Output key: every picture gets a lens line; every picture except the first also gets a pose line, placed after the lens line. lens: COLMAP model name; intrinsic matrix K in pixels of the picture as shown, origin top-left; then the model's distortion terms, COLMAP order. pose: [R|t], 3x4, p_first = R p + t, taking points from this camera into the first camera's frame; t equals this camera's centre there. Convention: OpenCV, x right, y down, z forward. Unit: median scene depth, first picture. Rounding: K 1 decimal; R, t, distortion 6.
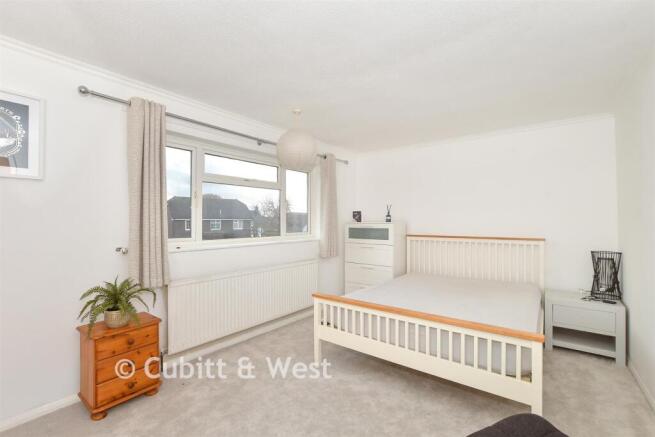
lens RADIAL K [[293.0, 0, 327.5], [0, 293.0, 218.5], [0, 0, 1]] dist [-0.000286, 0.000008]
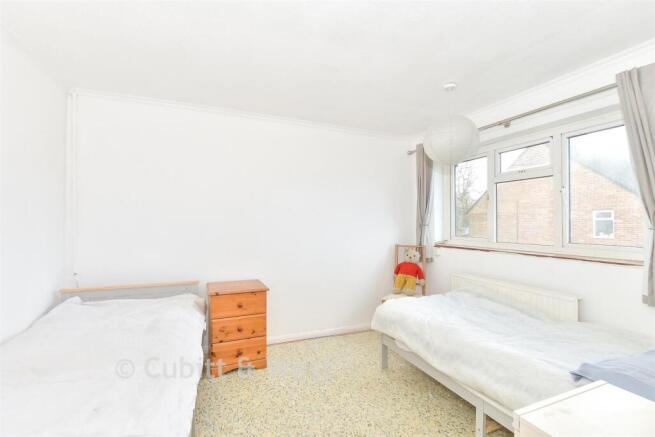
lens RADIAL K [[293.0, 0, 327.5], [0, 293.0, 218.5], [0, 0, 1]] dist [-0.000286, 0.000008]
pose [[-0.496897, 0.002691, -0.867805, 0.661717], [0.003564, 0.999993, 0.001060, -0.016927], [0.867802, -0.002566, -0.496903, 0.985387]]
